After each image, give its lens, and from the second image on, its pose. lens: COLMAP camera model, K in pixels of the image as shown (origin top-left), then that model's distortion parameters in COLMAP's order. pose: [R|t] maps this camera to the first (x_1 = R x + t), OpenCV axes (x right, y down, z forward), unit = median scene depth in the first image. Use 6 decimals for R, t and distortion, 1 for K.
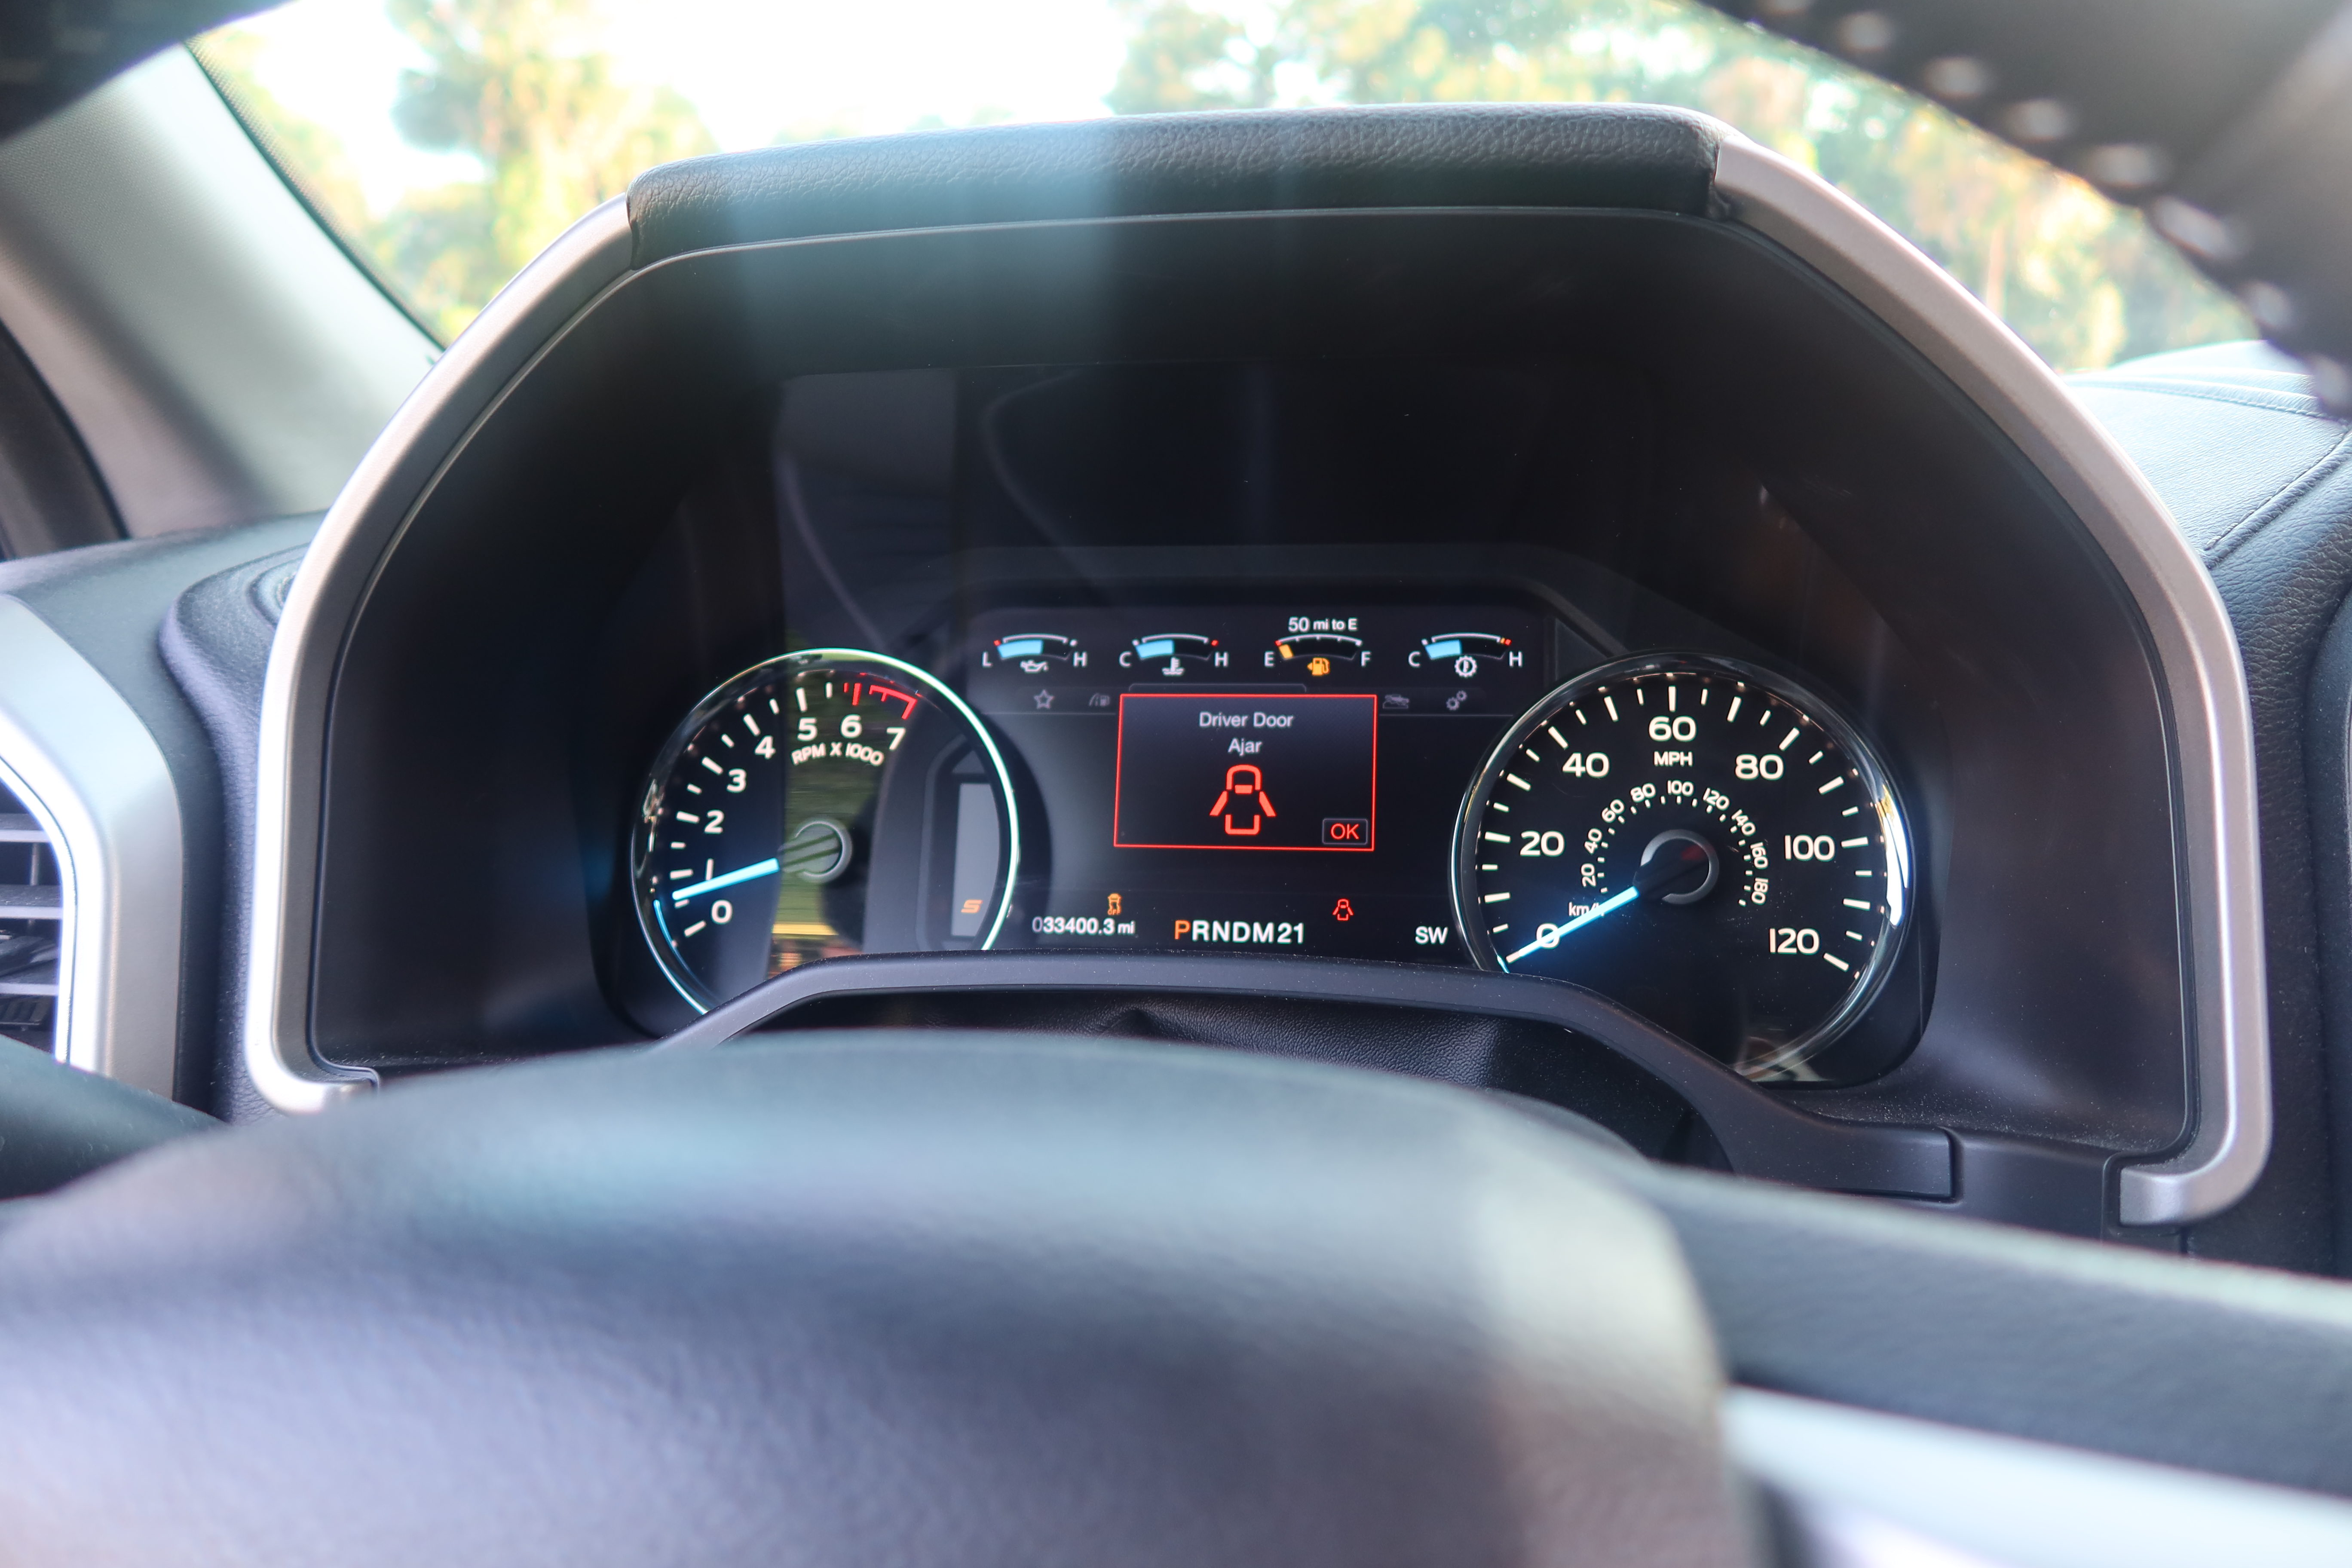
lens RADIAL K [[1647.2, 0, 1165.9], [0, 1647.2, 773.3], [0, 0, 1]] dist [-0.026205, 0.009586]
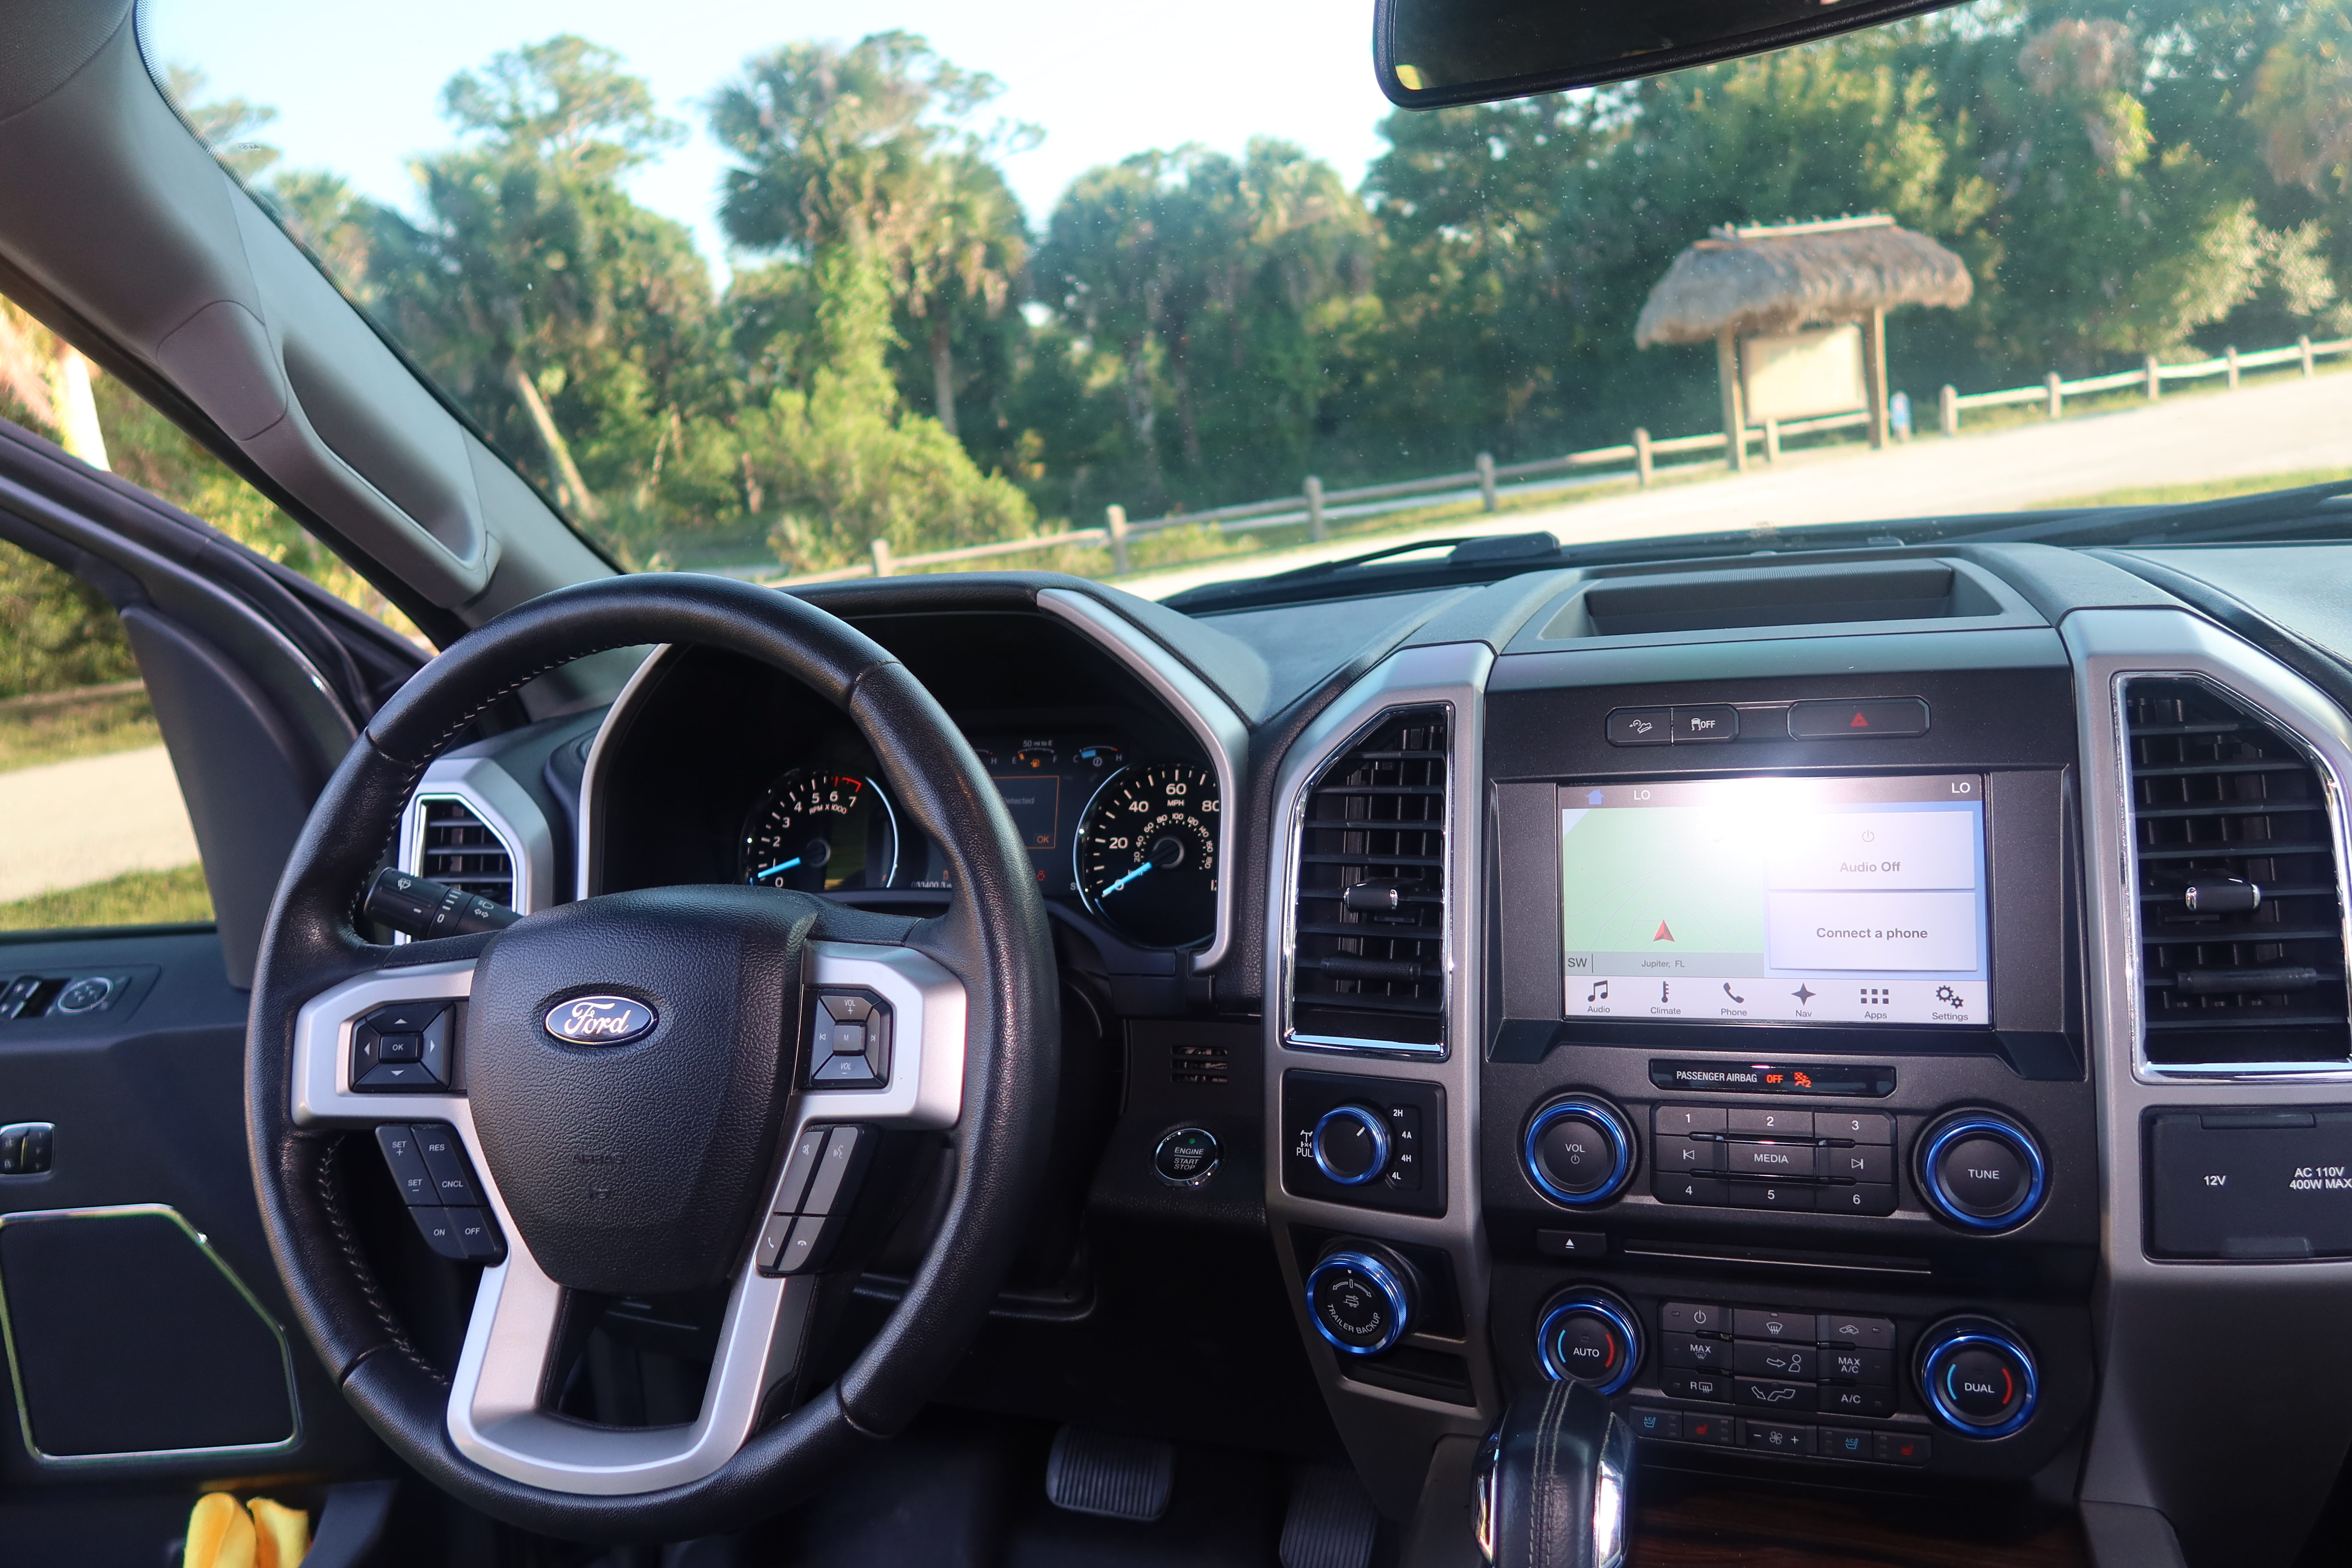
lens RADIAL K [[1647.2, 0, 1170.2], [0, 1647.2, 779.6], [0, 0, 1]] dist [-0.026205, 0.009586]
pose [[0.981974, -0.028010, -0.186928, 0.667630], [0.025821, 0.999567, -0.014139, -0.008564], [0.187243, 0.009058, 0.982272, -1.082282]]
